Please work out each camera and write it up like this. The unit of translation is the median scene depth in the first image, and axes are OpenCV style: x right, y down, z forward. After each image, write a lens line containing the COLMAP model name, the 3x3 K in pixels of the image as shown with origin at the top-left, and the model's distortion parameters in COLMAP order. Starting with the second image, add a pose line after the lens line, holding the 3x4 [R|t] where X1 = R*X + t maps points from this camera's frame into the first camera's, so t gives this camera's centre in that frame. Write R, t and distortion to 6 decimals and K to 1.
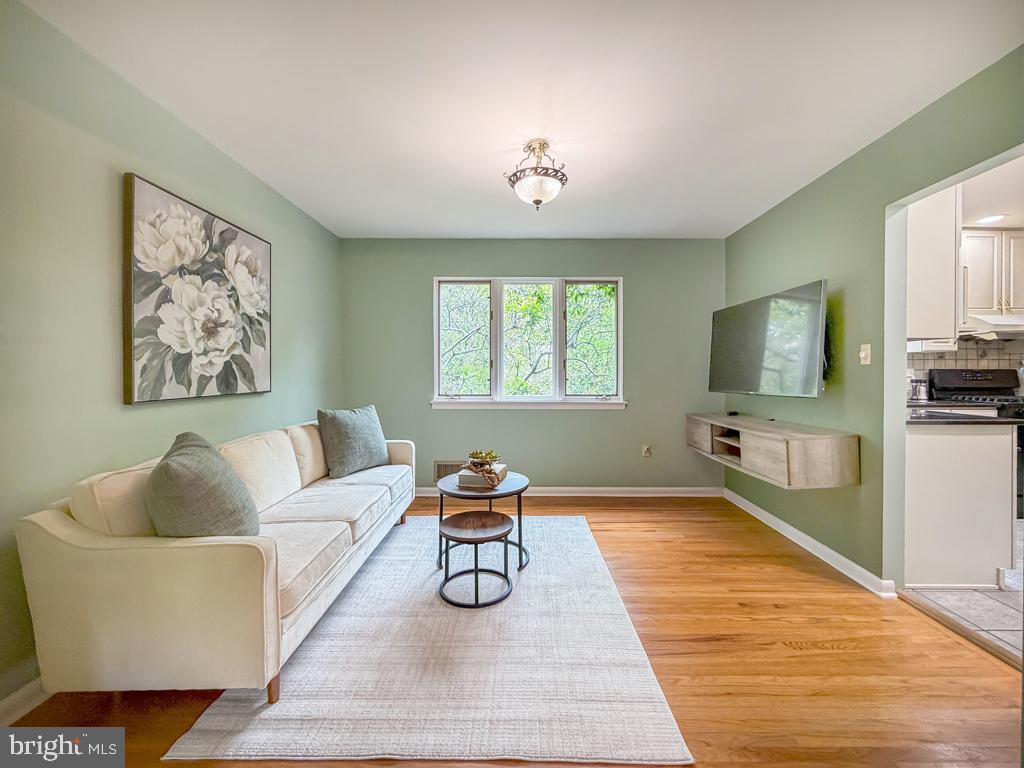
lens RADIAL K [[411.6, 0, 509.2], [0, 411.6, 377.5], [0, 0, 1]] dist [-0.003890, 0.000445]
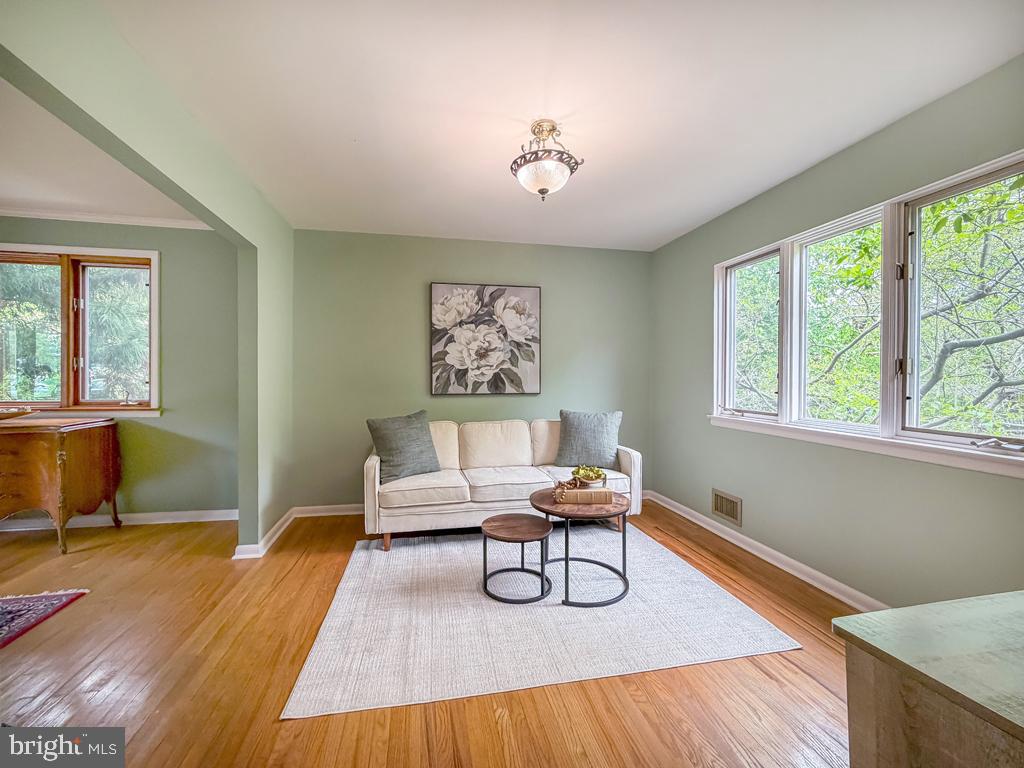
lens RADIAL K [[411.6, 0, 515.8], [0, 411.6, 383.2], [0, 0, 1]] dist [-0.003890, 0.000445]
pose [[0.226290, 0.017246, -0.973907, 0.970318], [-0.016397, 0.999769, 0.013894, -0.023840], [0.973922, 0.012825, 0.226520, 0.774840]]
